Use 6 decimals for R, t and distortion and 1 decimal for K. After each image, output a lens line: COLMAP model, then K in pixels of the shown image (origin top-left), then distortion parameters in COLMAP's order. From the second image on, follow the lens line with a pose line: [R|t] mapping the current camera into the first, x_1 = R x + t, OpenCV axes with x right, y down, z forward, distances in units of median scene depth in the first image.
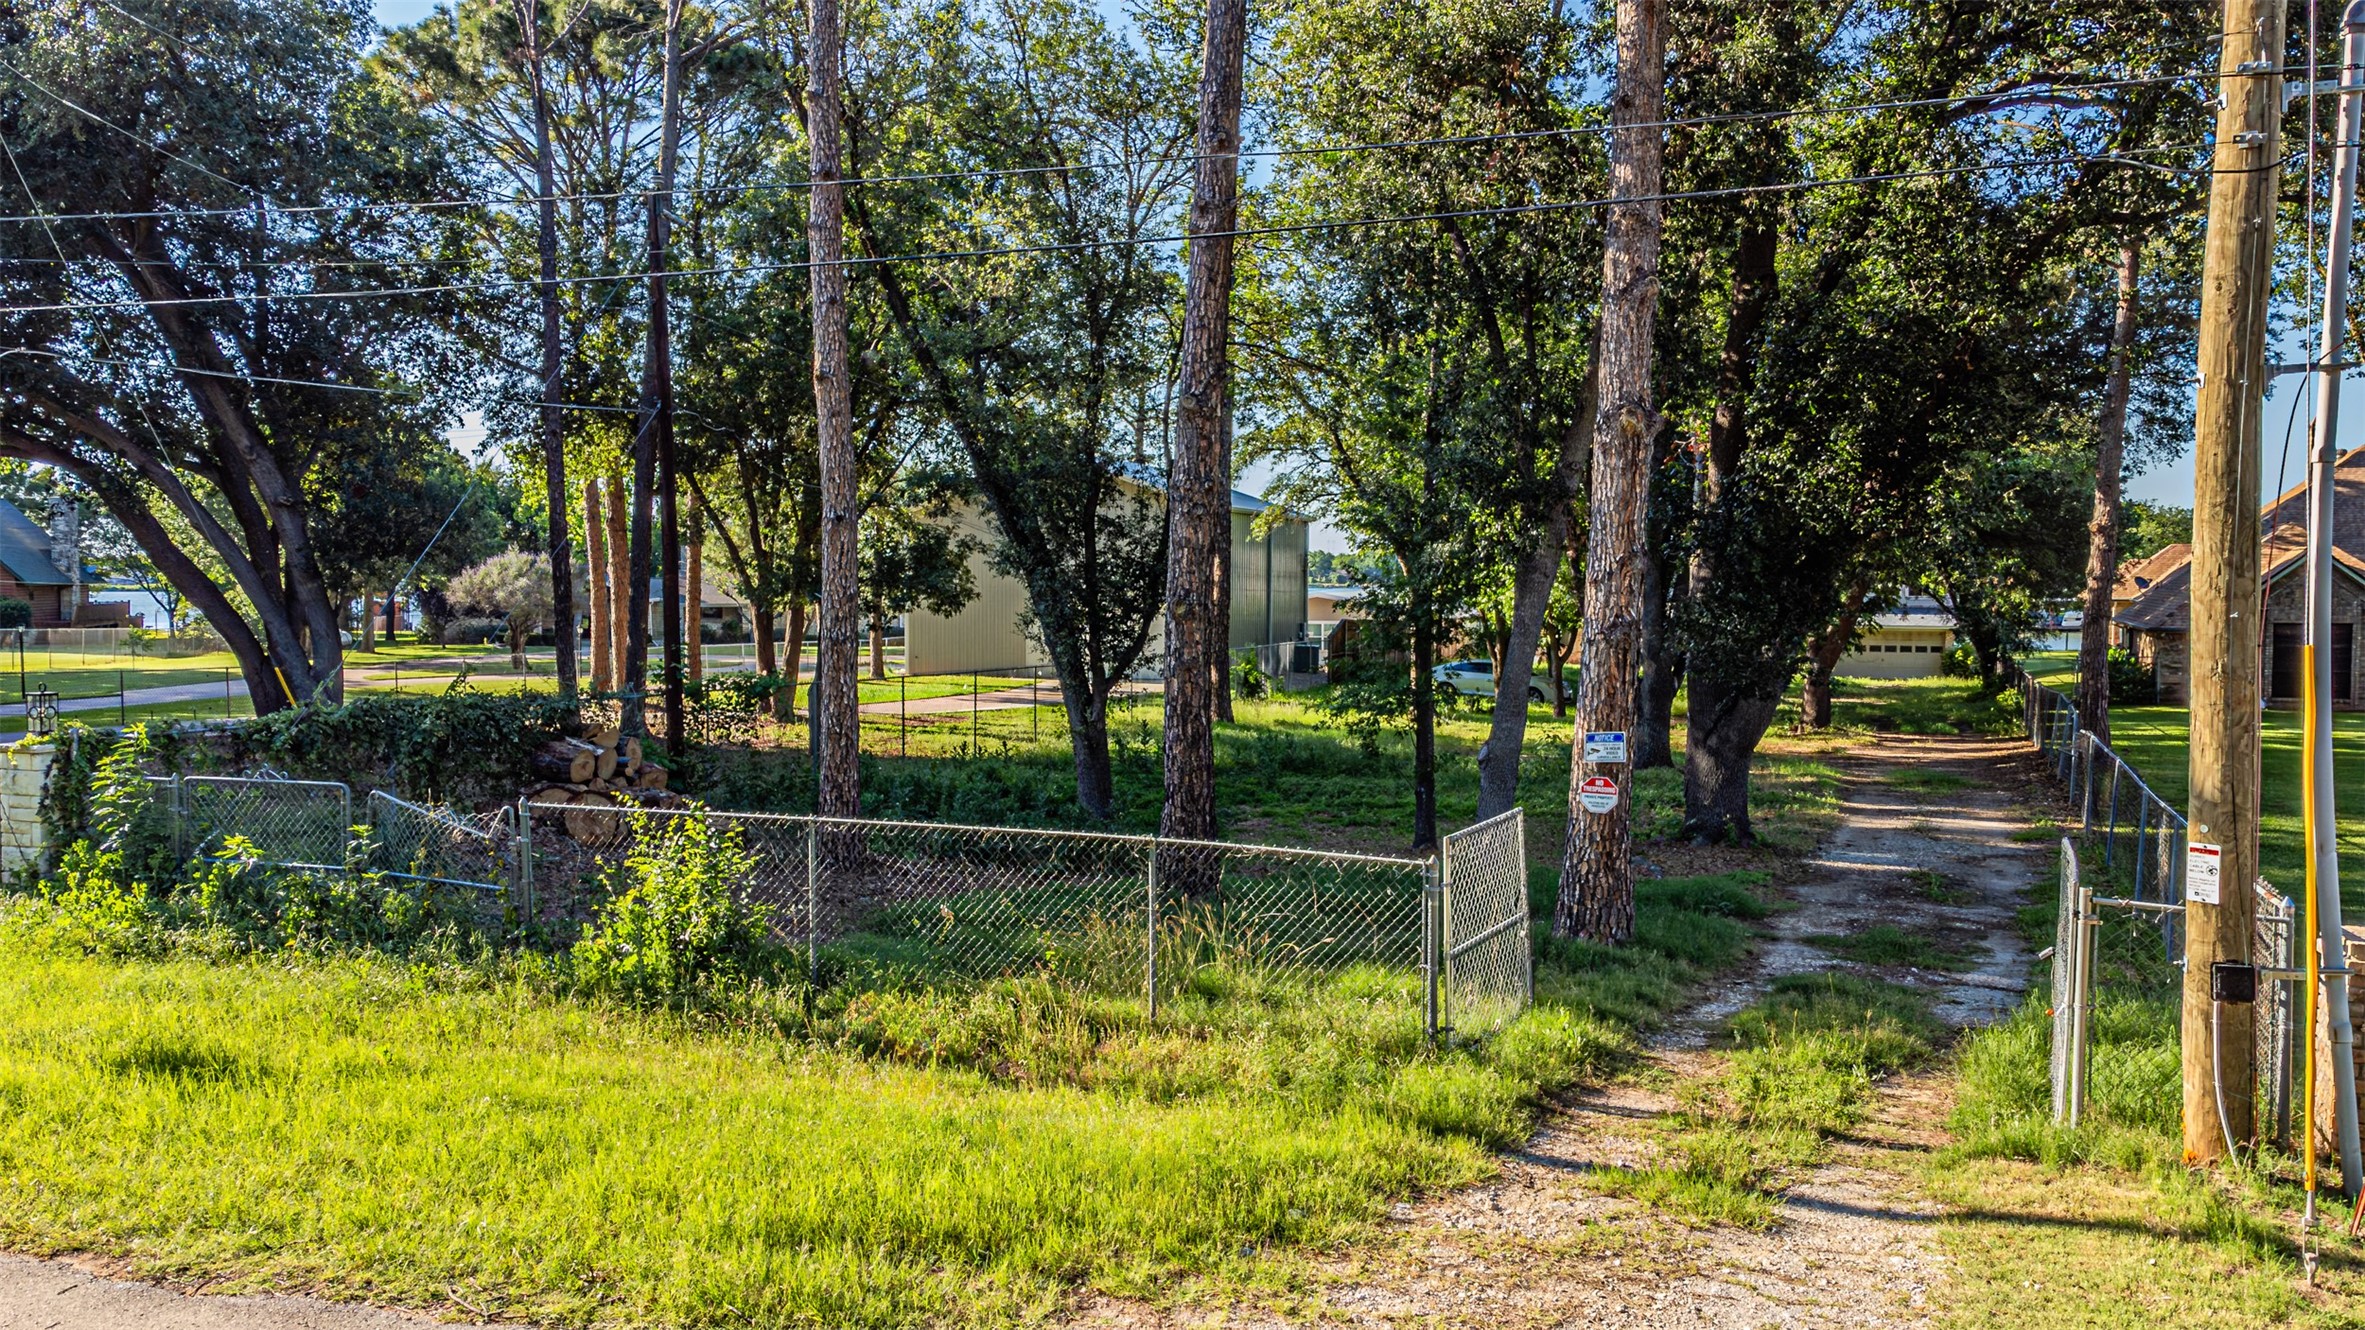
lens RADIAL K [[1795.1, 0, 1178.0], [0, 1795.1, 659.1], [0, 0, 1]] dist [0.030143, 0.048216]
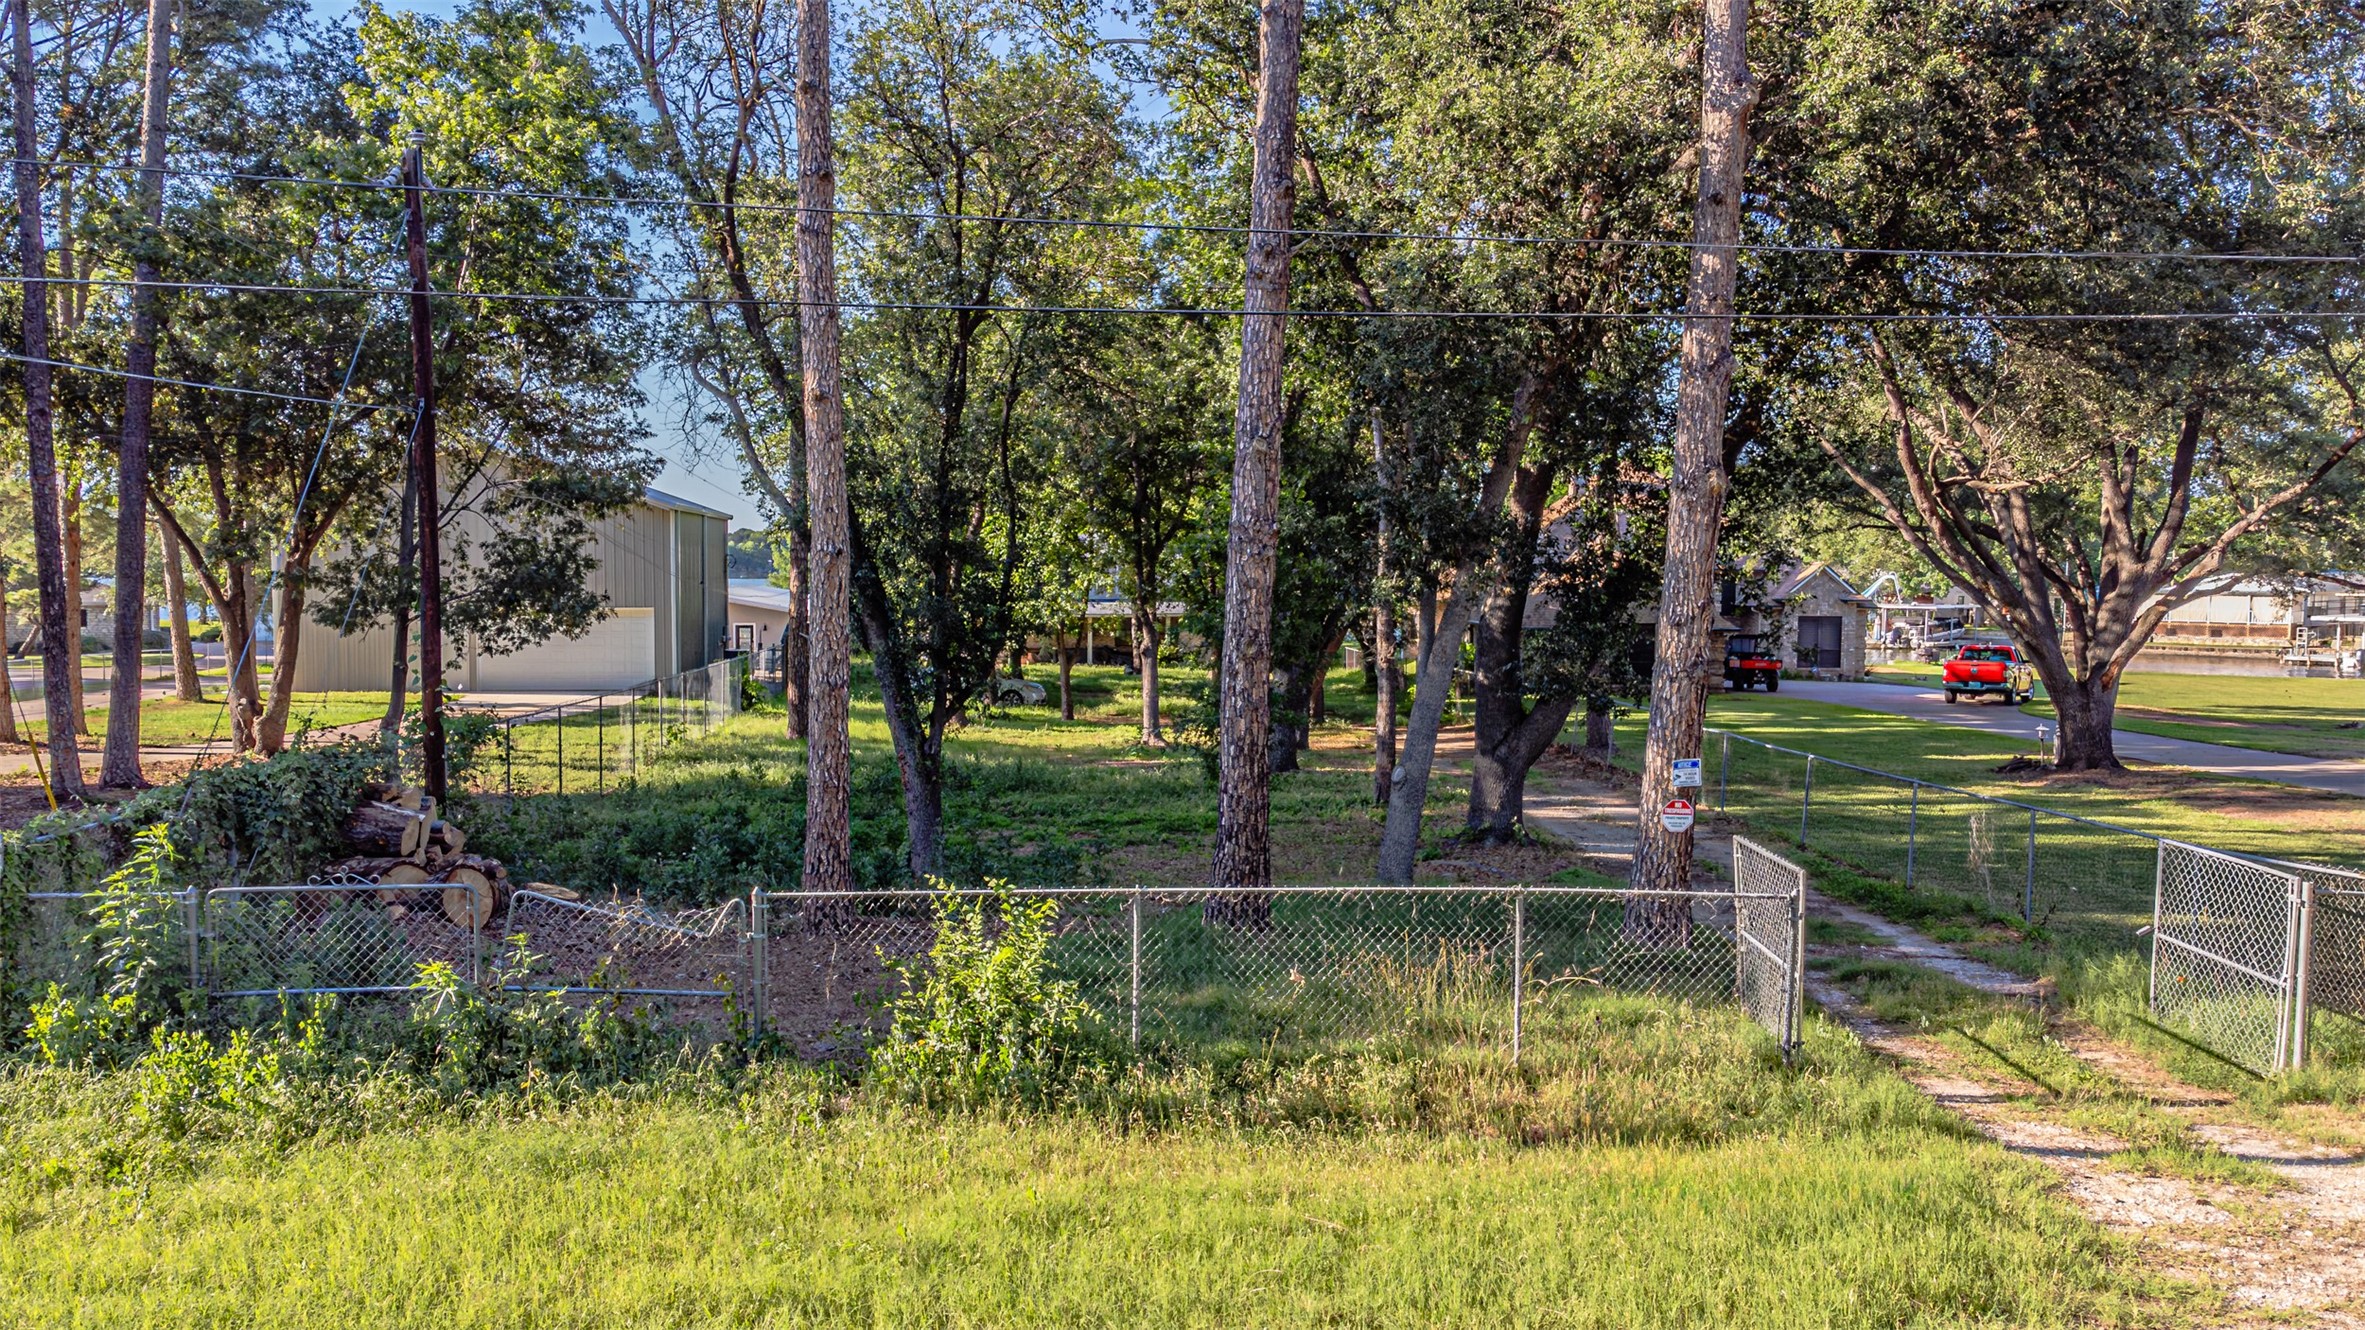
lens RADIAL K [[1795.1, 0, 1201.2], [0, 1795.1, 656.4], [0, 0, 1]] dist [0.030143, 0.048216]
pose [[0.909623, -0.017813, 0.415054, -0.342977], [0.015981, 0.999841, 0.007888, -0.025579], [-0.415128, -0.000542, 0.909763, 0.074347]]
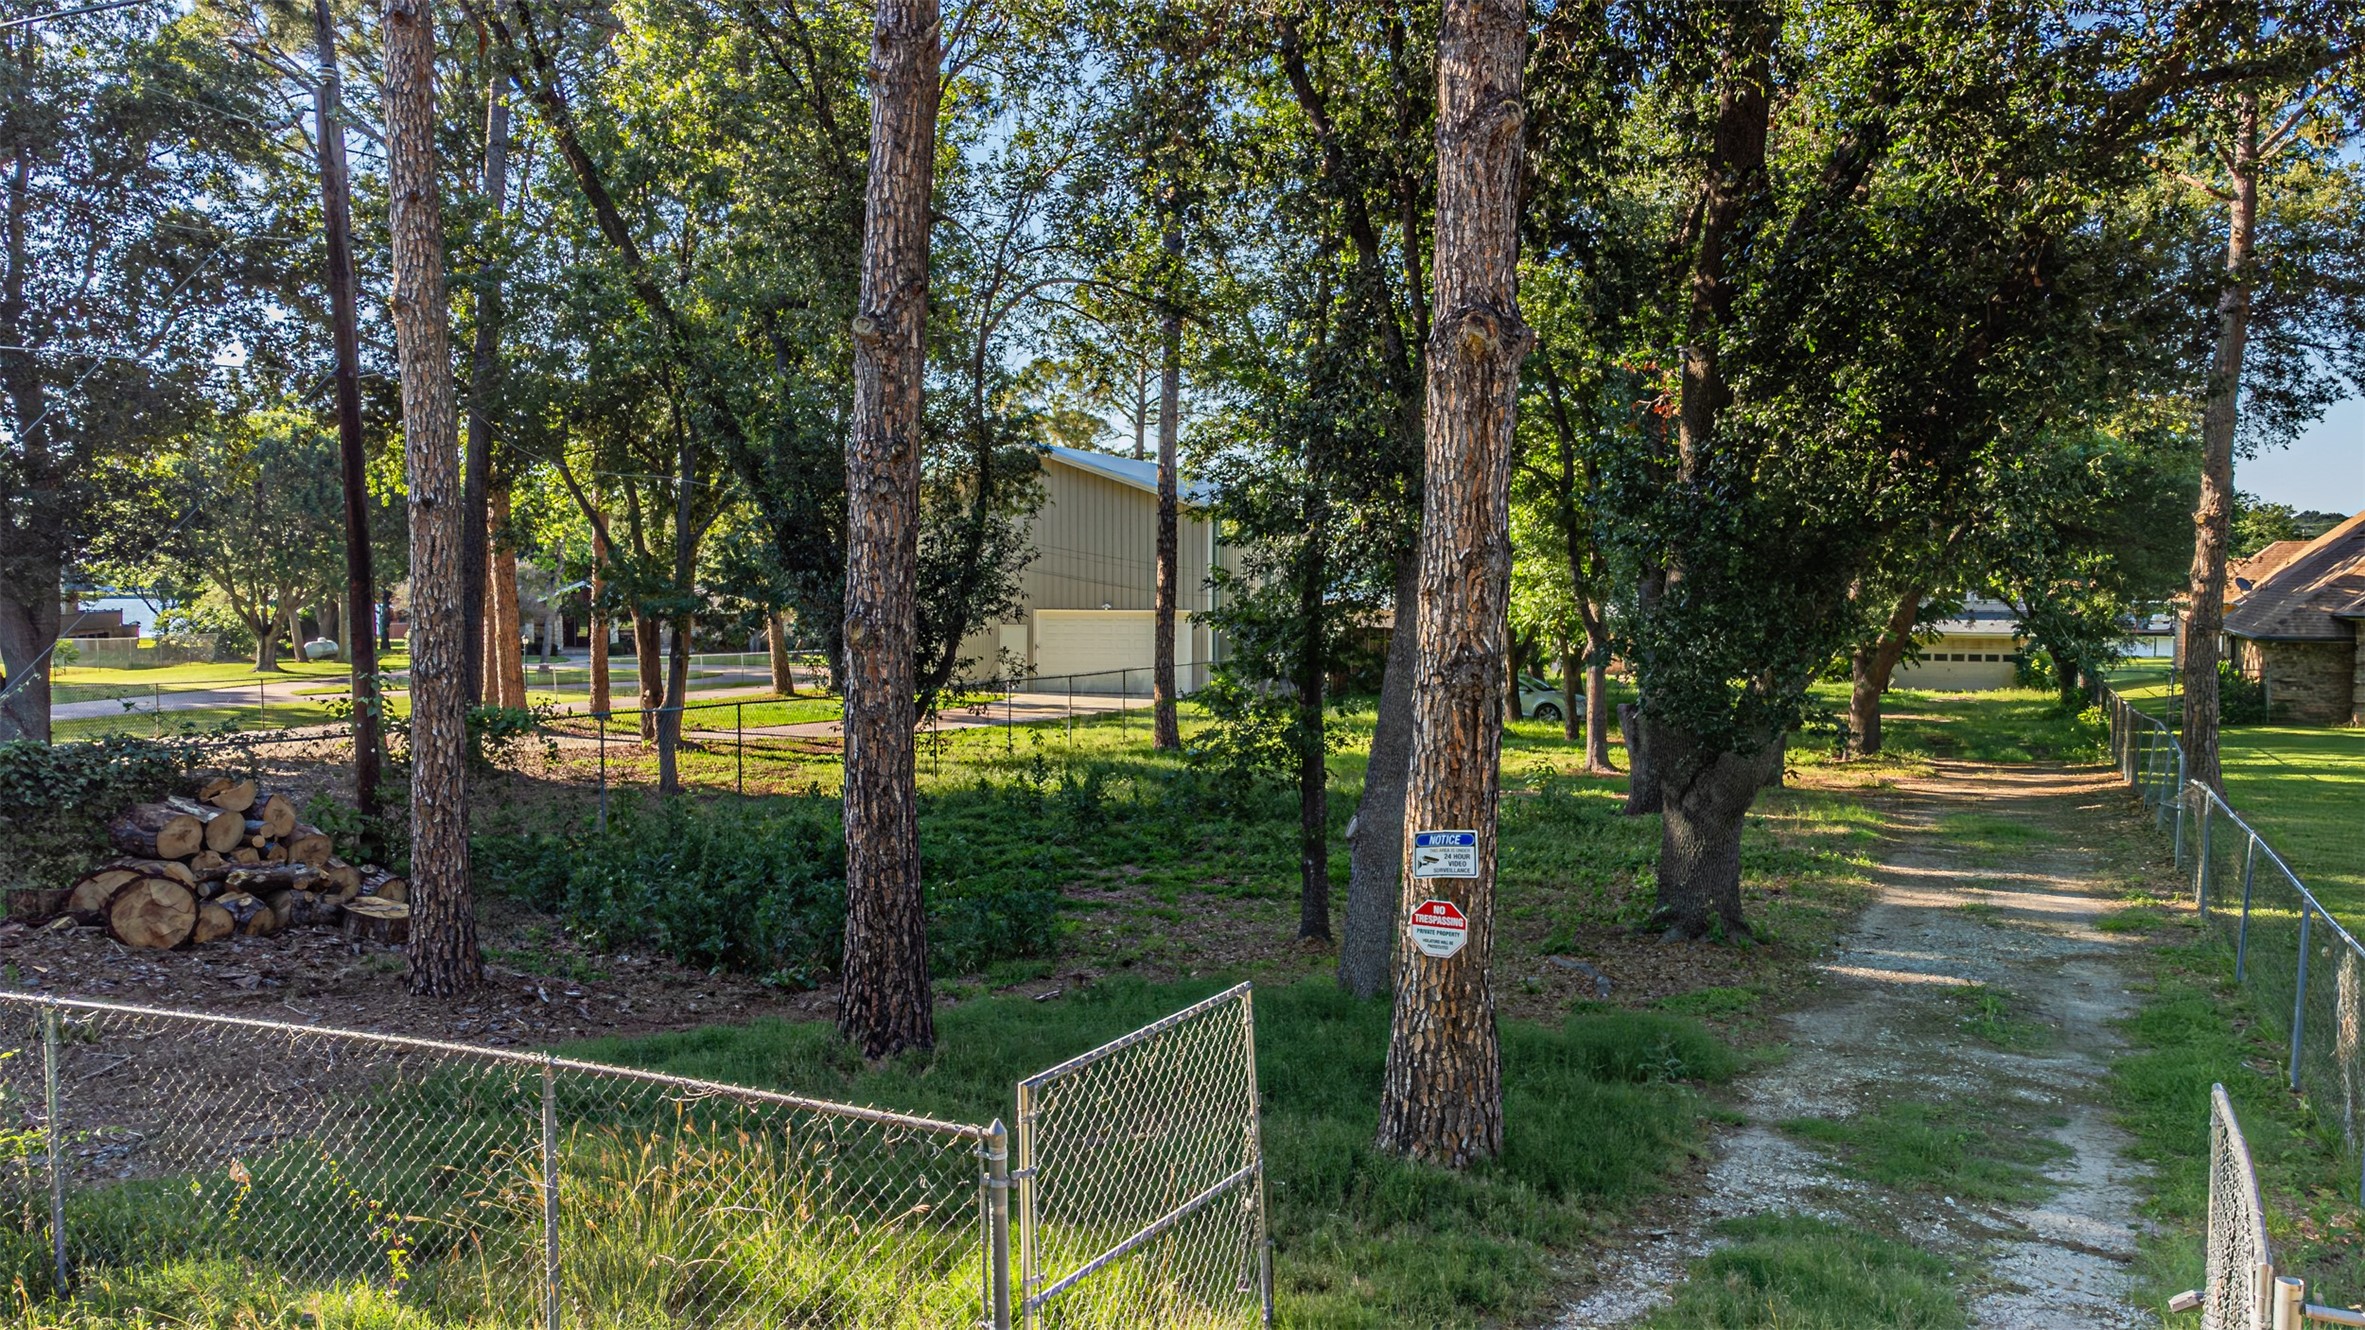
lens RADIAL K [[1795.1, 0, 1168.0], [0, 1795.1, 659.9], [0, 0, 1]] dist [0.030143, 0.048216]
pose [[0.999202, -0.001689, -0.039912, 0.113645], [0.001628, 0.999997, -0.001550, -0.012876], [0.039914, 0.001484, 0.999202, 0.251588]]
